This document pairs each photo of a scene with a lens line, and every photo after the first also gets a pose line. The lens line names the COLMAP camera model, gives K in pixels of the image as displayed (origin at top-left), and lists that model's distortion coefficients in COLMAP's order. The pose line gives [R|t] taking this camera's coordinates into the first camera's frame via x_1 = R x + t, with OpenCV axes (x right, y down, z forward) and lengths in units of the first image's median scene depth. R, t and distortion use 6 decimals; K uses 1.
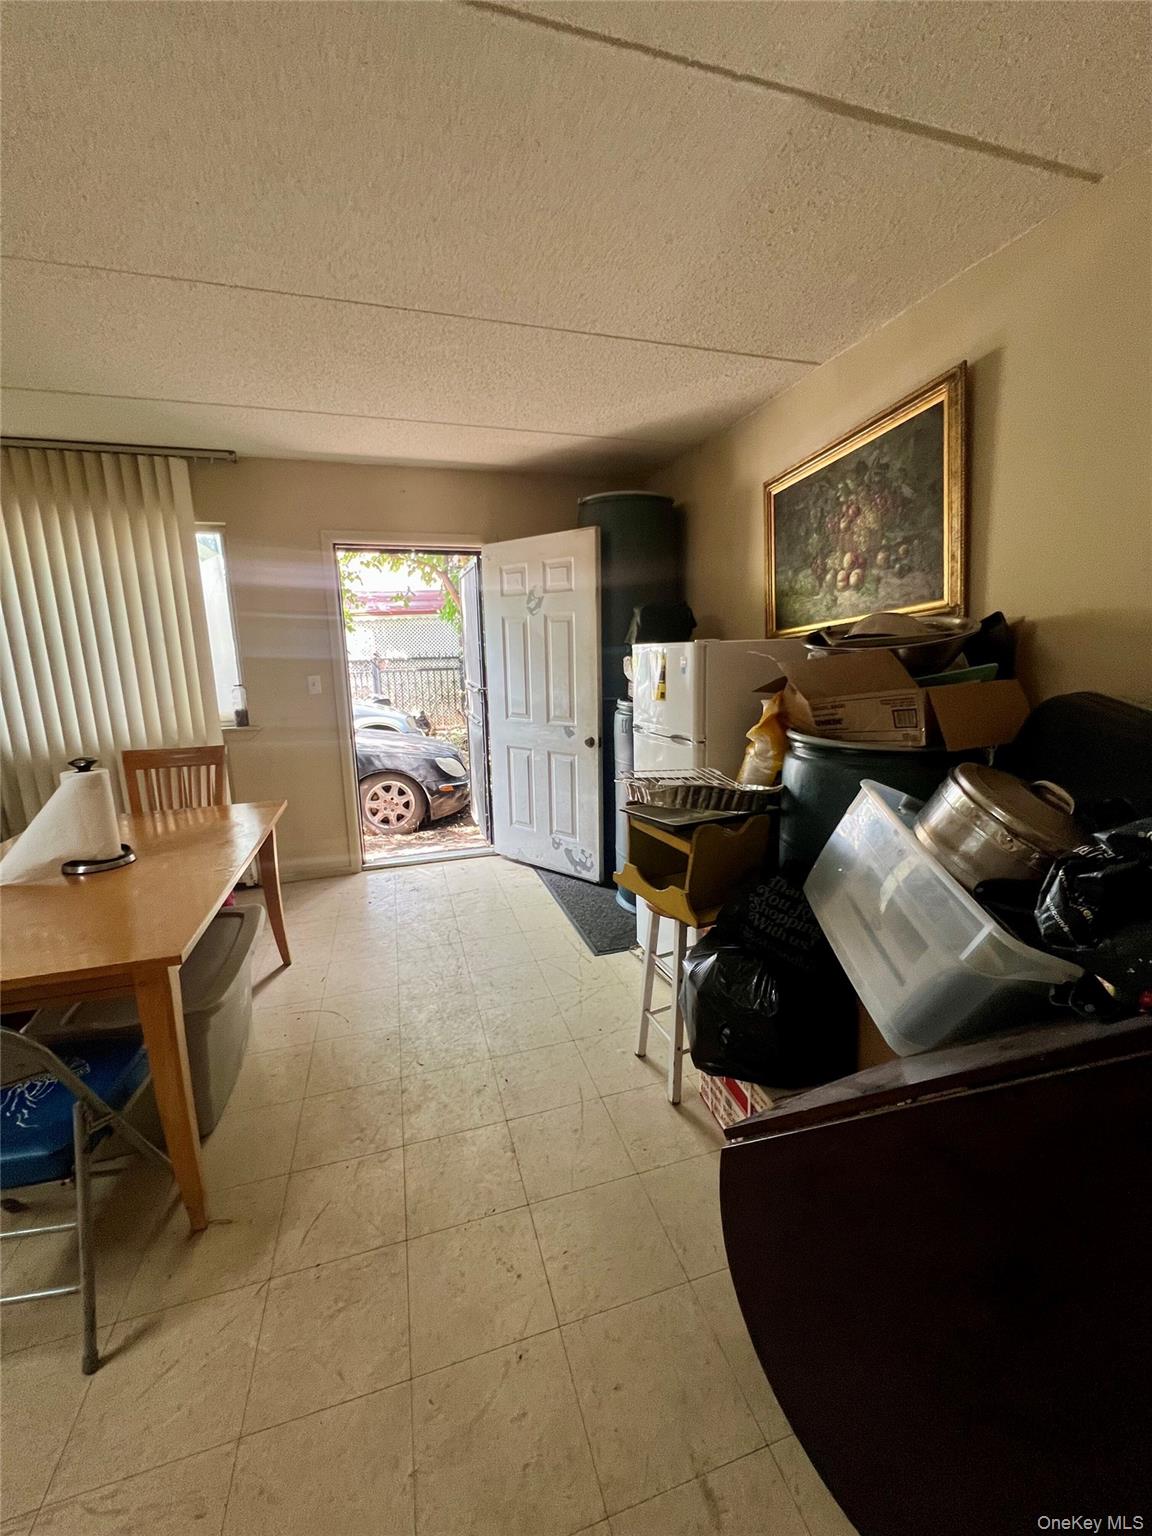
lens RADIAL K [[614.6, 0, 576.5], [0, 614.6, 768.0], [0, 0, 1]] dist [-0.001104, 0.000412]
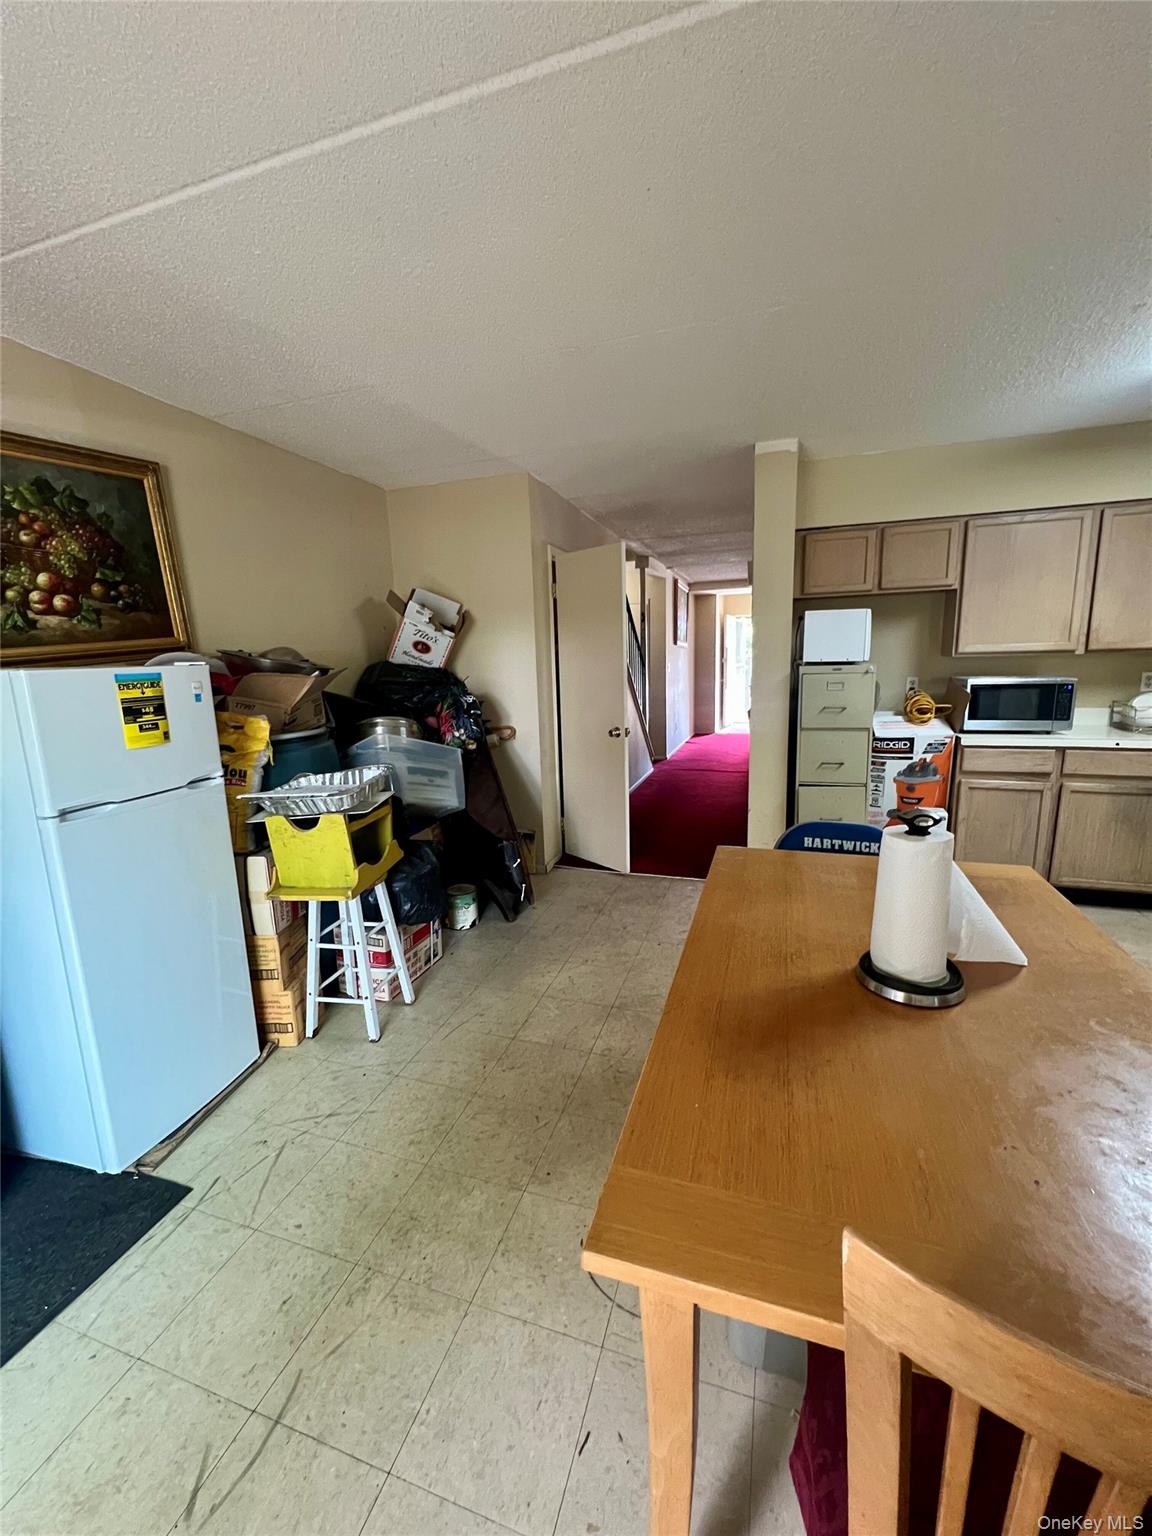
lens RADIAL K [[614.6, 0, 576.8], [0, 614.6, 768.7], [0, 0, 1]] dist [-0.001104, 0.000412]
pose [[-0.819889, -0.056372, 0.569741, -0.514292], [0.157079, 0.934804, 0.318538, -0.176690], [-0.550553, 0.350660, -0.757581, 0.967302]]
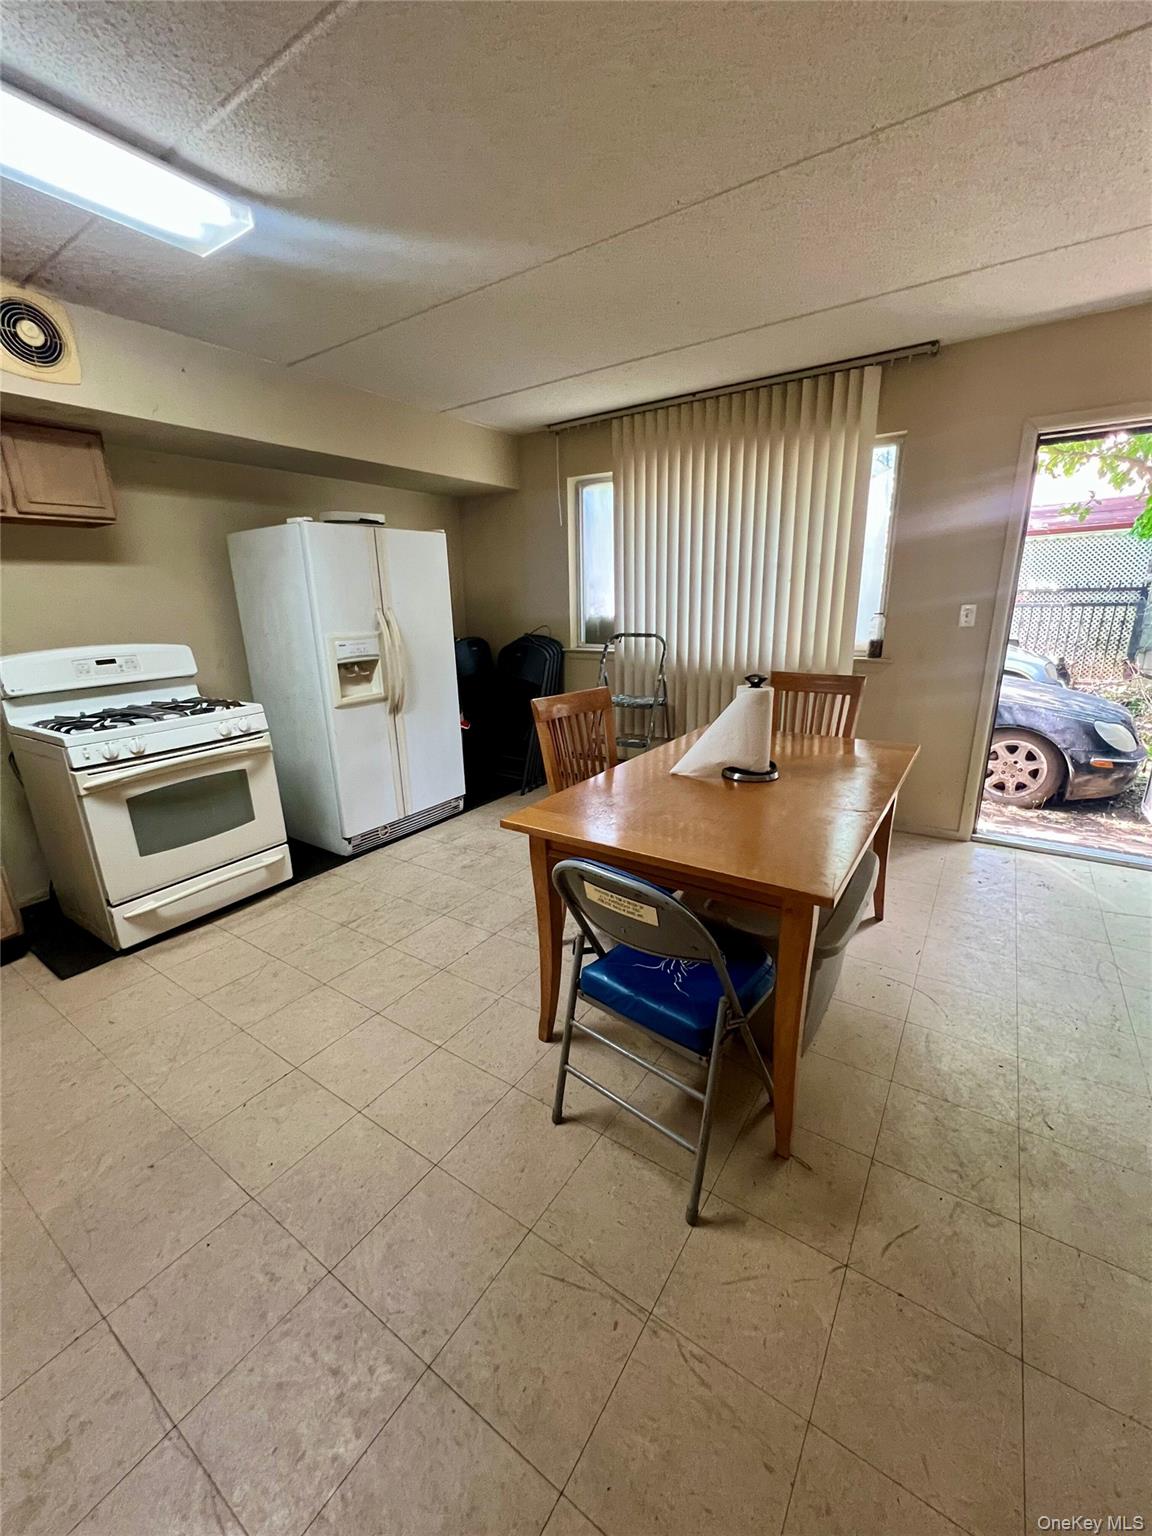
lens RADIAL K [[614.6, 0, 579.6], [0, 614.6, 767.7], [0, 0, 1]] dist [-0.001104, 0.000412]
pose [[0.633863, 0.219166, -0.741744, -0.100558], [-0.141350, 0.975687, 0.167498, 0.003615], [0.760420, -0.001325, 0.649431, 0.043387]]
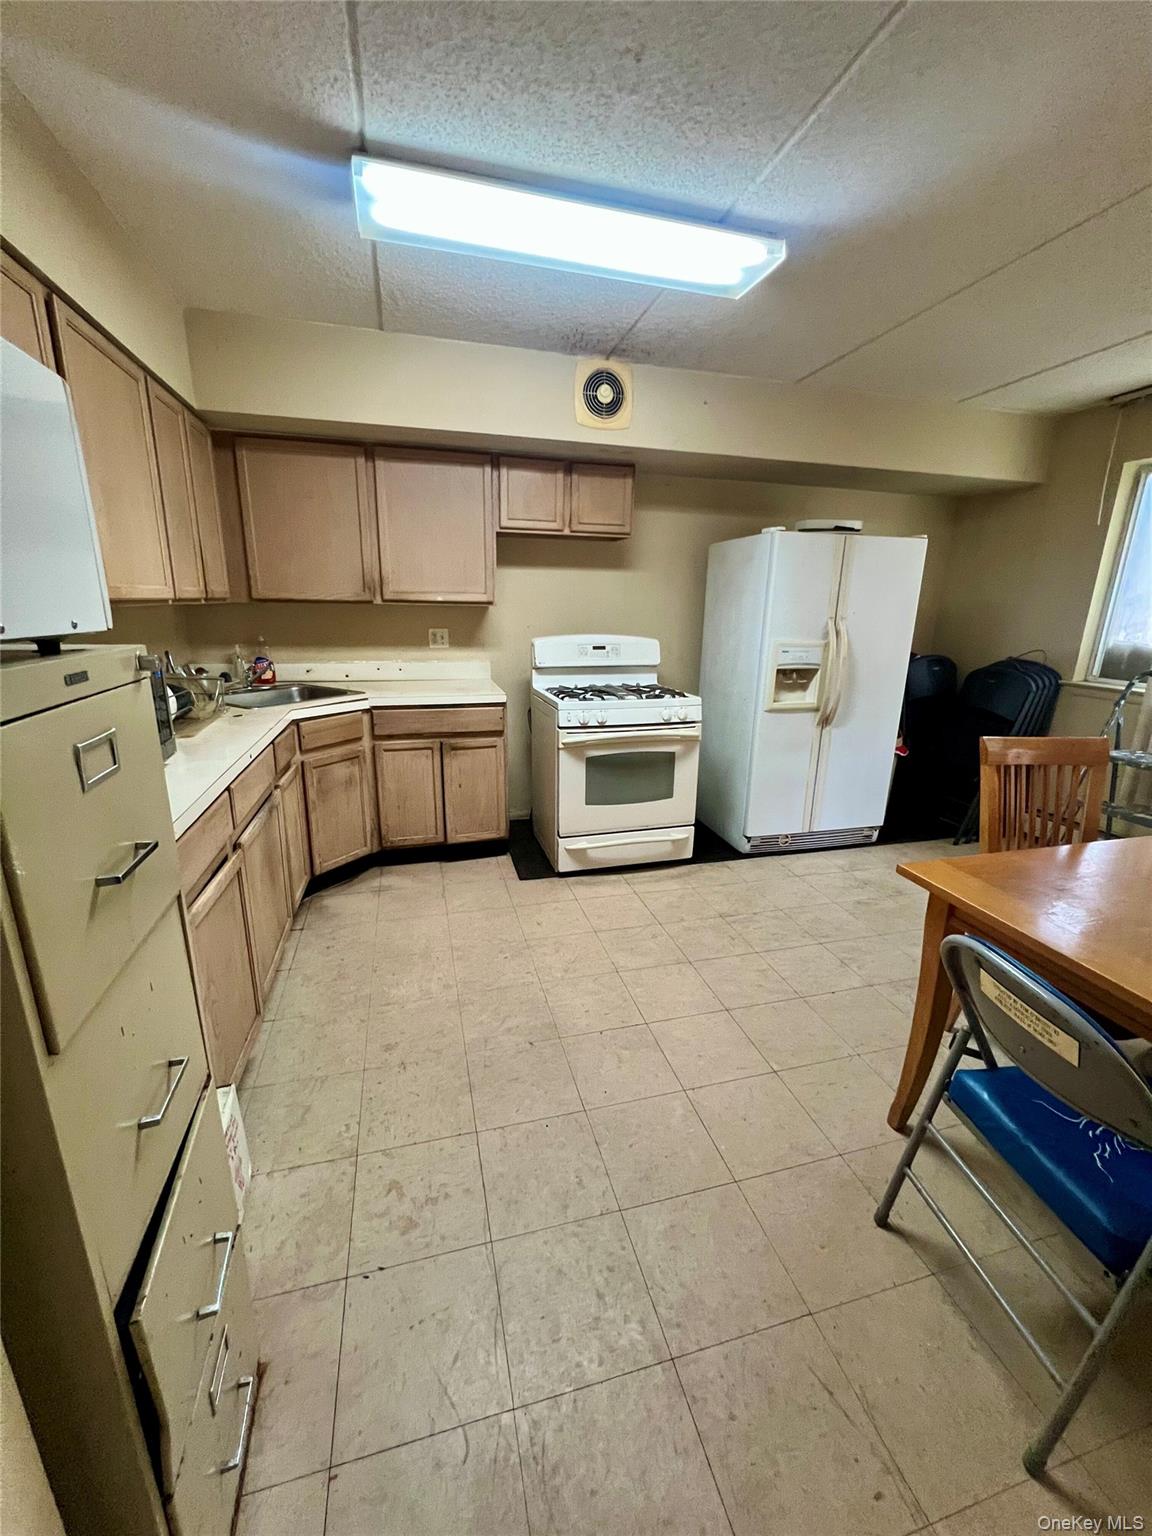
lens RADIAL K [[614.6, 0, 579.8], [0, 614.6, 767.8], [0, 0, 1]] dist [-0.001104, 0.000412]
pose [[-0.024876, 0.284124, -0.958465, -0.094016], [-0.210815, 0.935710, 0.282850, -0.003609], [0.977209, 0.209095, 0.036621, 0.066552]]
